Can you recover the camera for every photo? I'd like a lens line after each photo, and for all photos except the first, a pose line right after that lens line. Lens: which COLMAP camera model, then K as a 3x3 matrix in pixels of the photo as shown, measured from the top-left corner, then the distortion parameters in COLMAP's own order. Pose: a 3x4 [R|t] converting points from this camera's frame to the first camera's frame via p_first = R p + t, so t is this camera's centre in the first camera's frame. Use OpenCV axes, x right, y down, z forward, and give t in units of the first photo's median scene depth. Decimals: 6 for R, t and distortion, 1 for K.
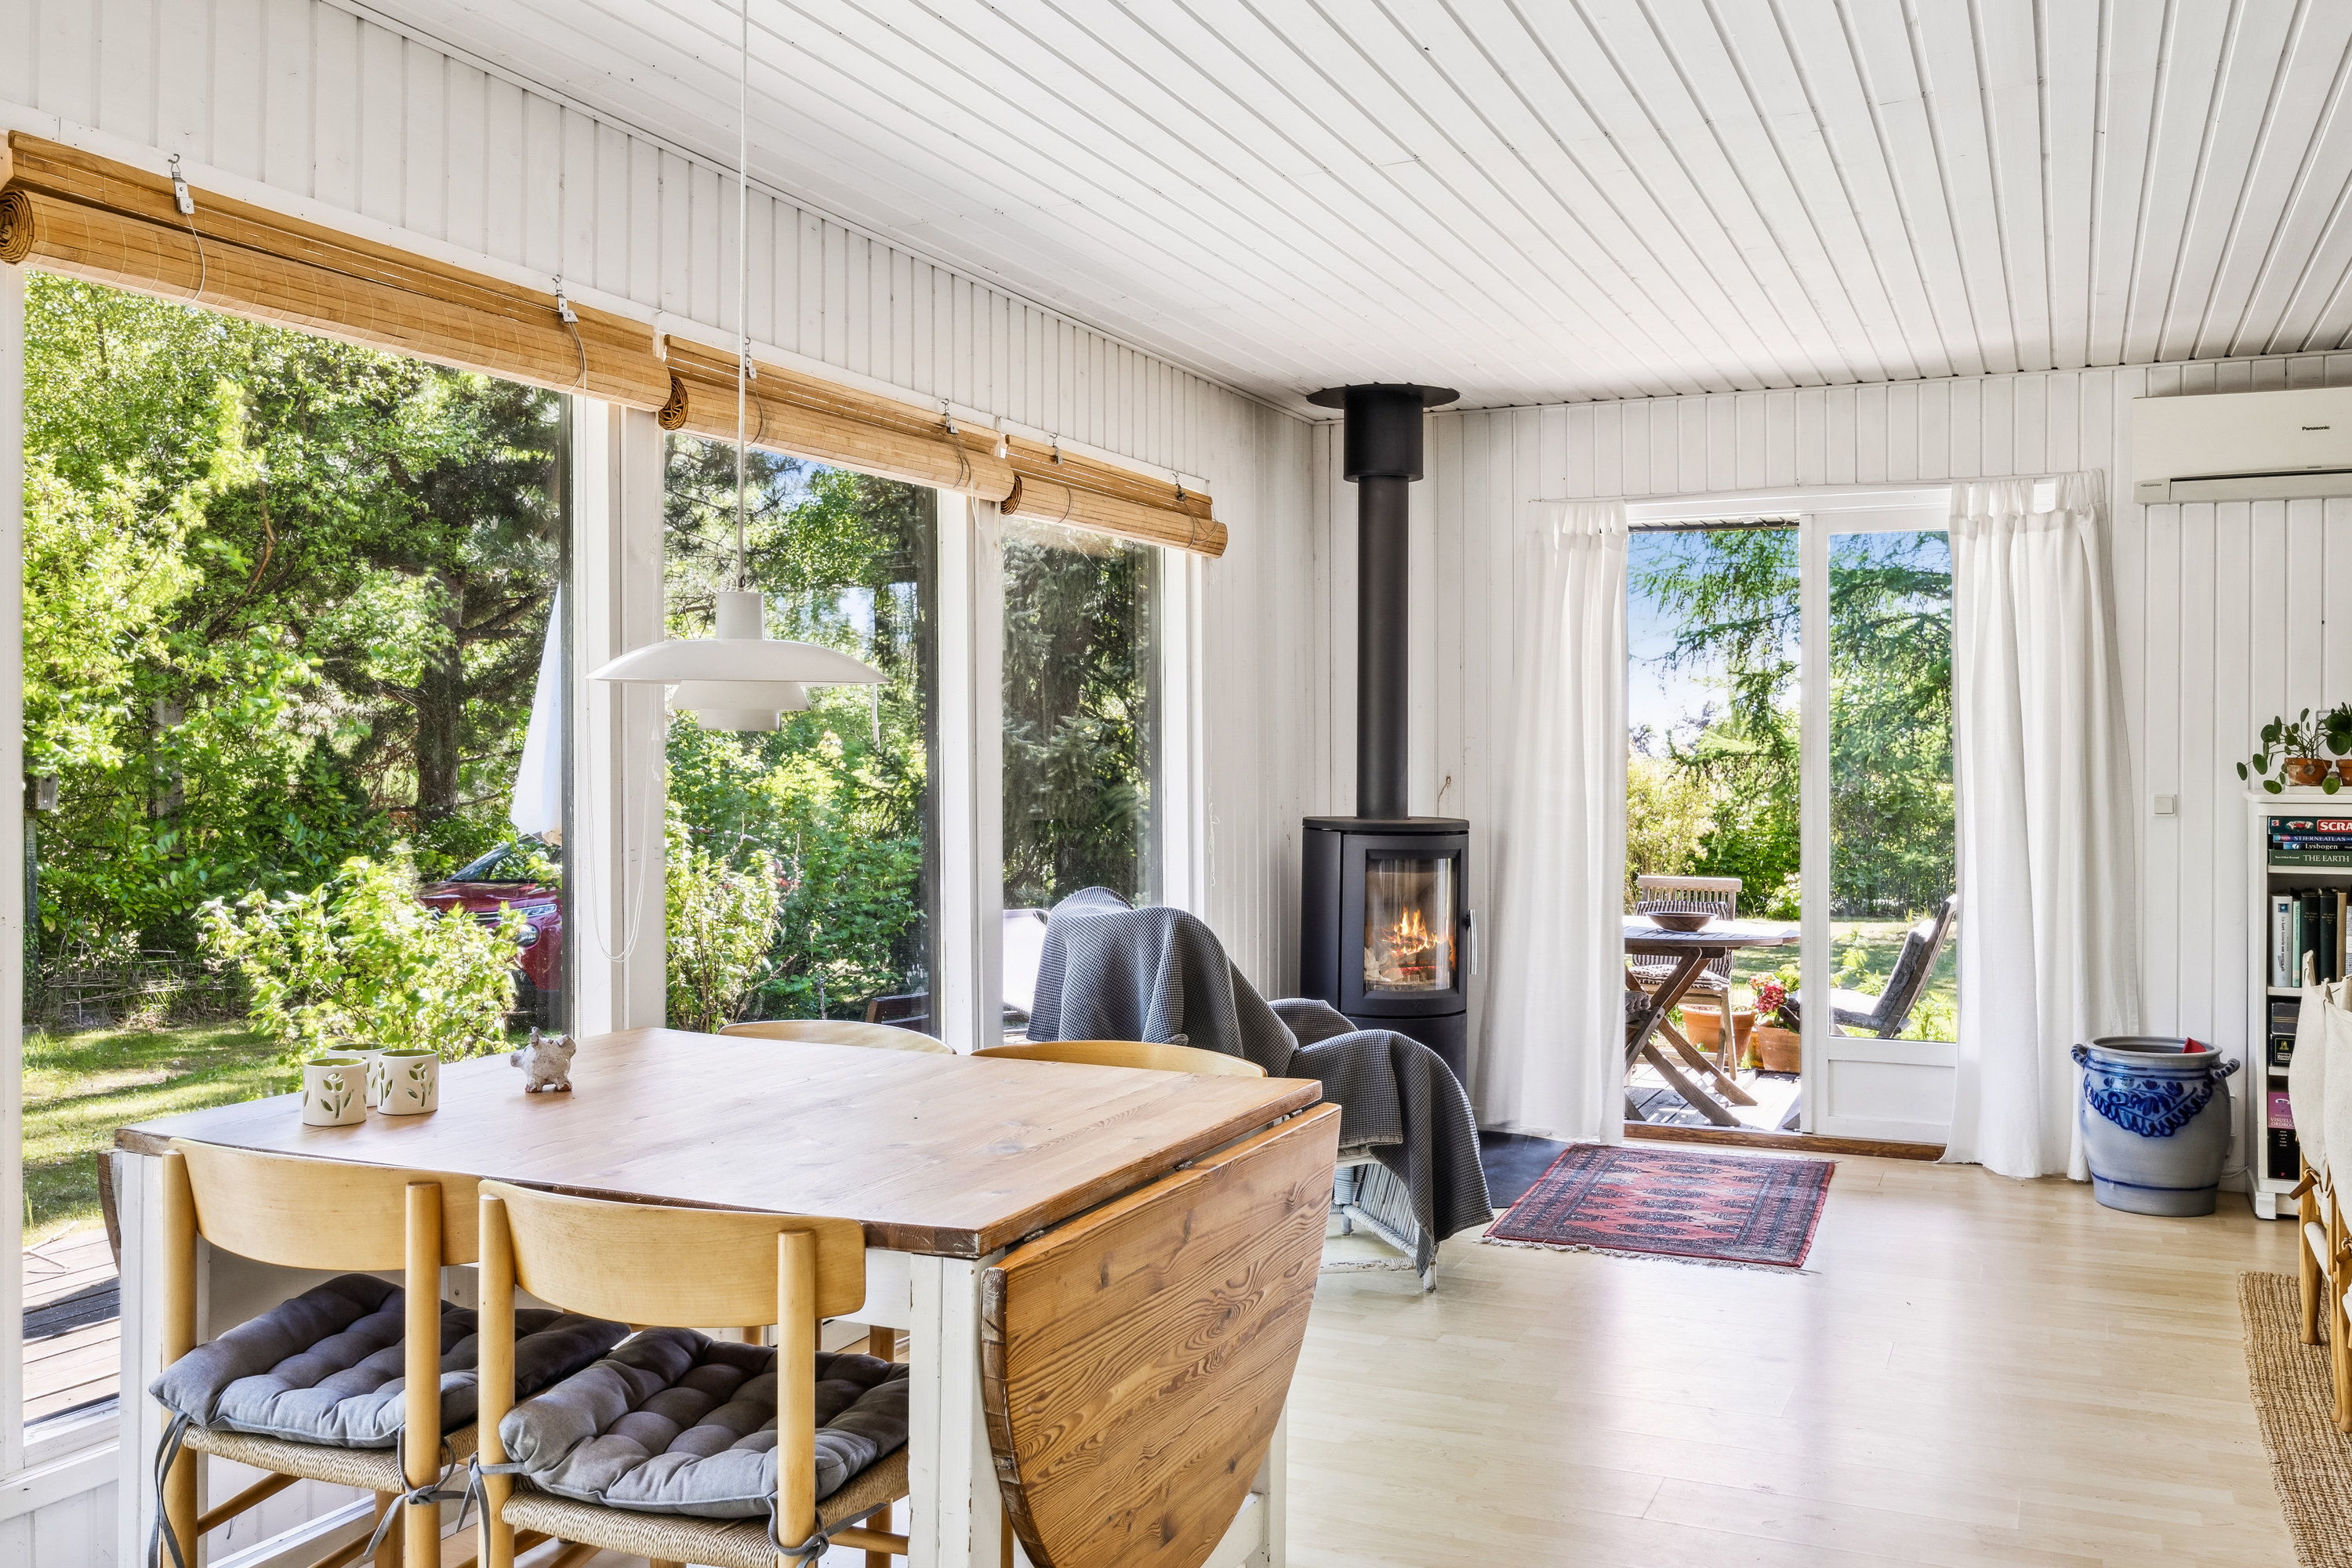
lens RADIAL K [[2037.9, 0, 1174.2], [0, 2037.9, 760.5], [0, 0, 1]] dist [-0.006008, -0.005502]
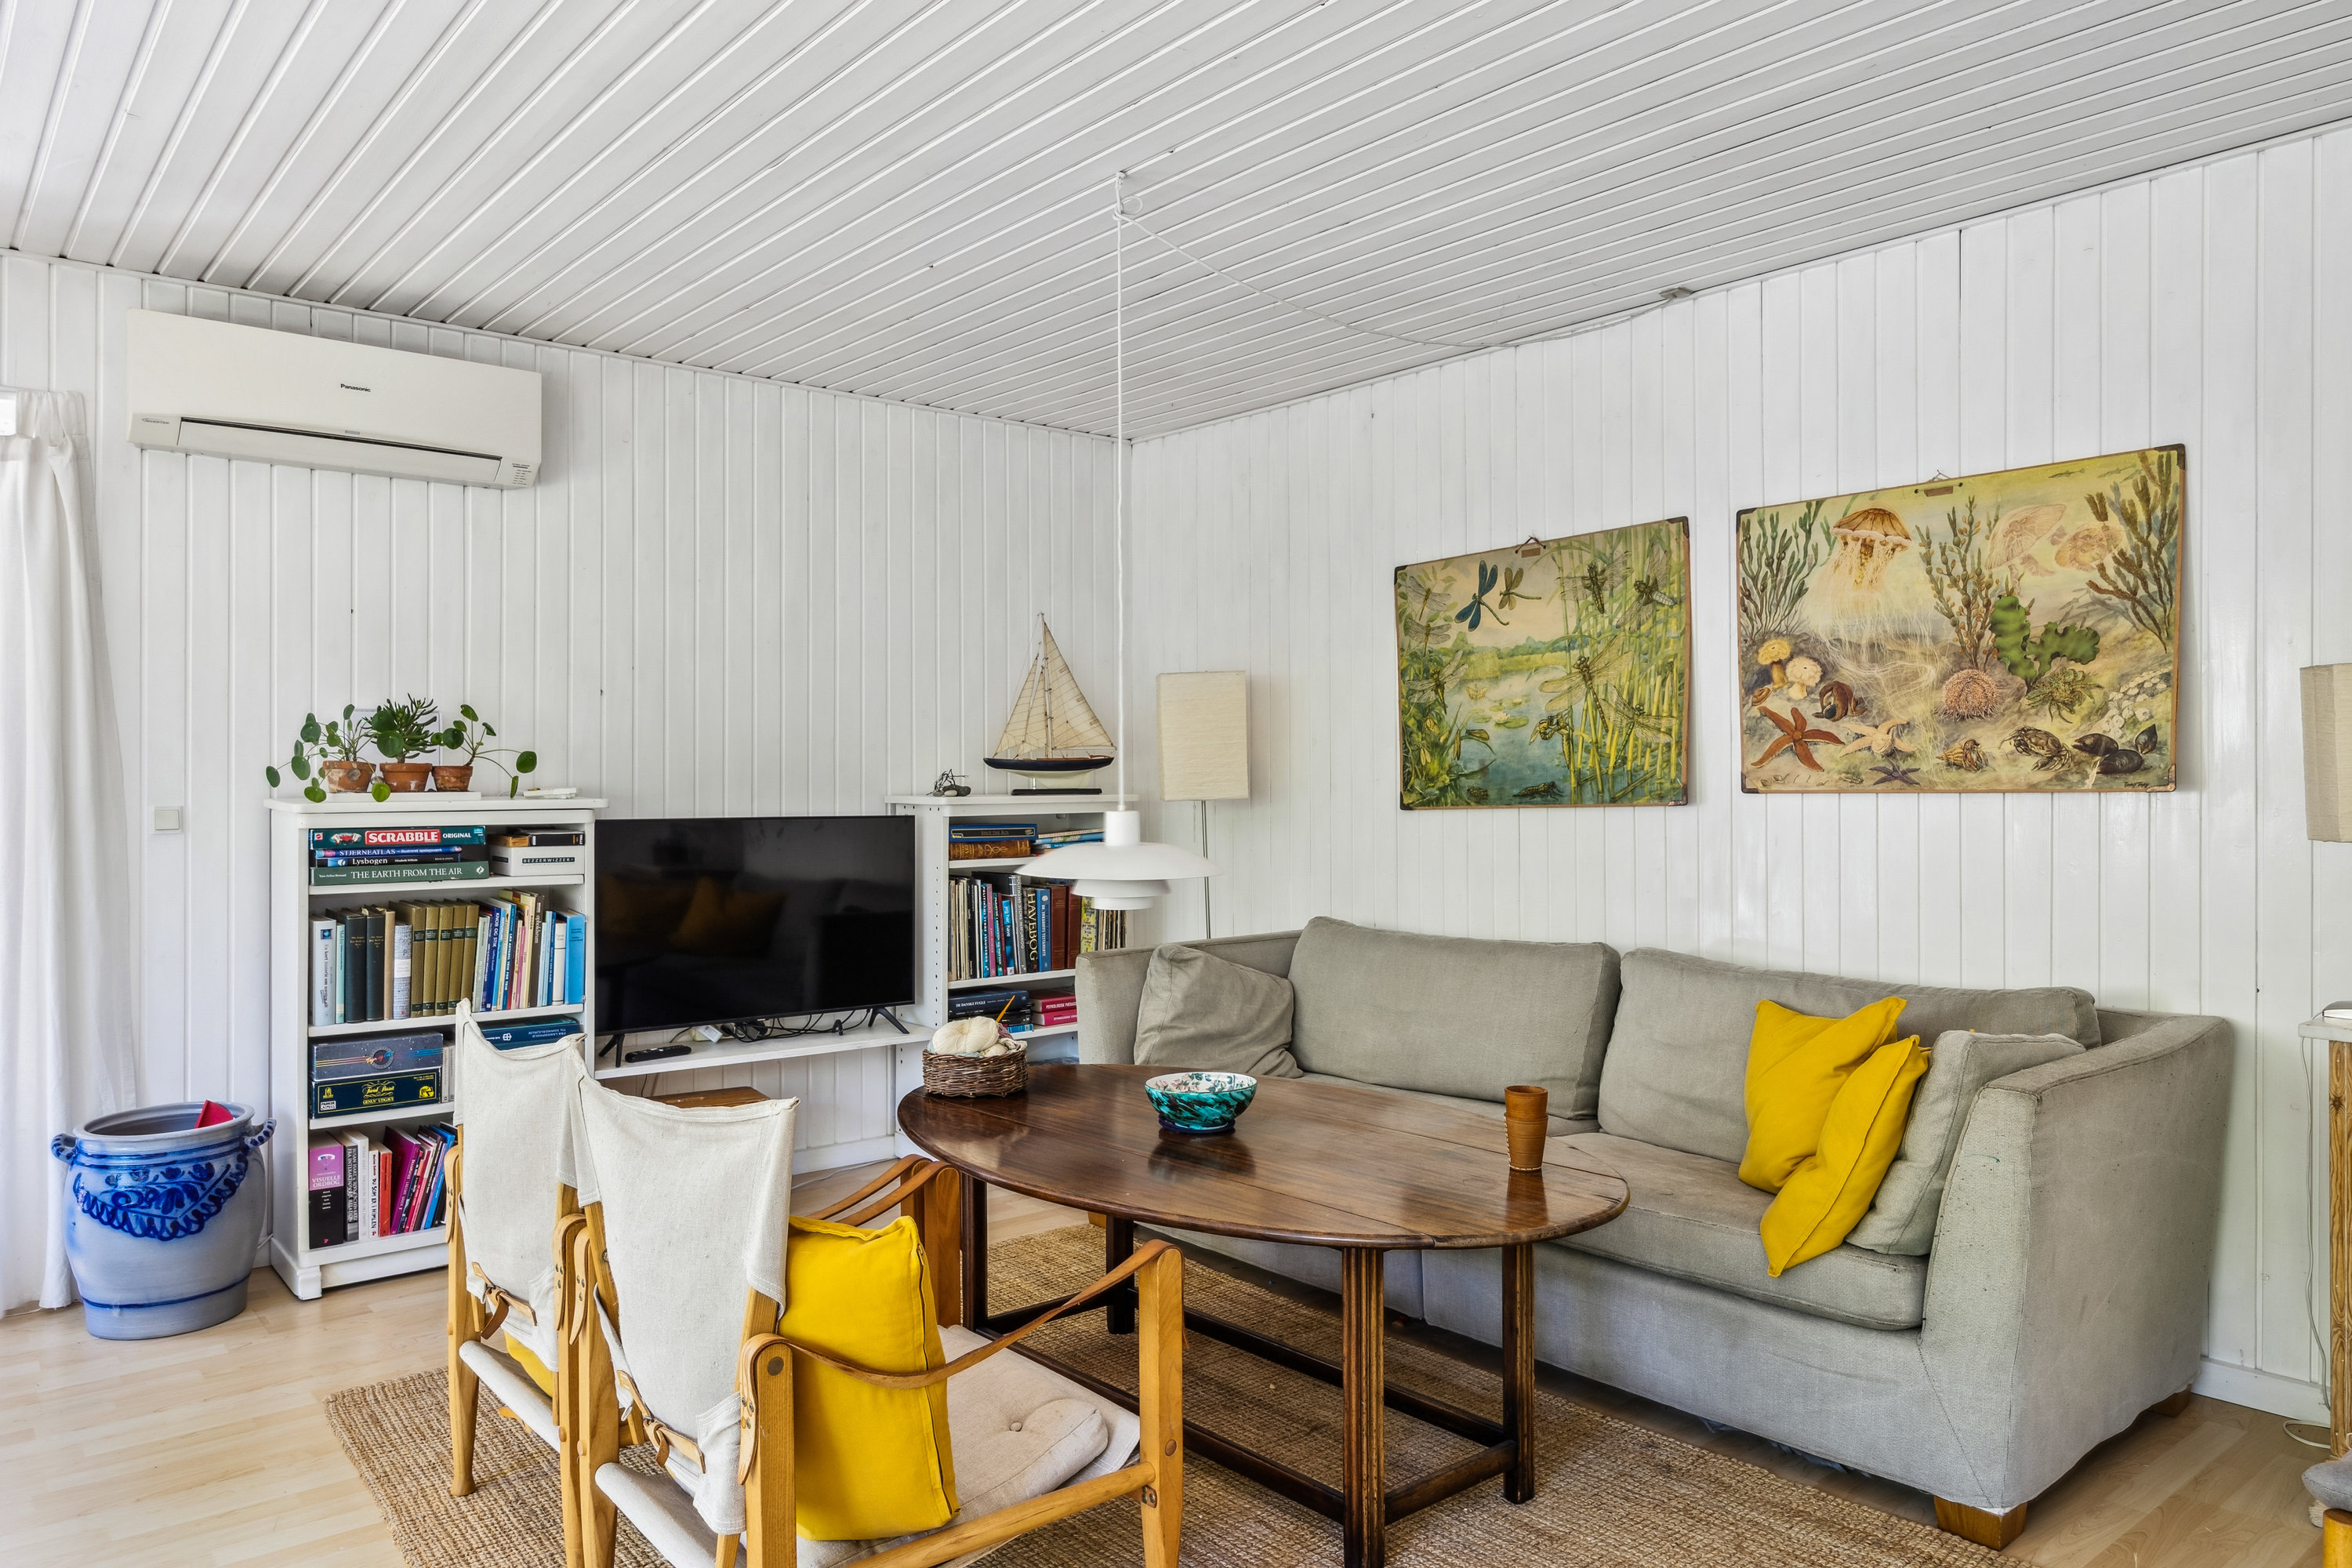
lens RADIAL K [[1580.3, 0, 1169.9], [0, 1580.3, 778.3], [0, 0, 1]] dist [0.002080, -0.006475]
pose [[0.446285, -0.003969, 0.894882, 0.103985], [0.007328, 0.999973, 0.000780, 0.008233], [-0.894861, 0.006210, 0.446302, 0.375872]]
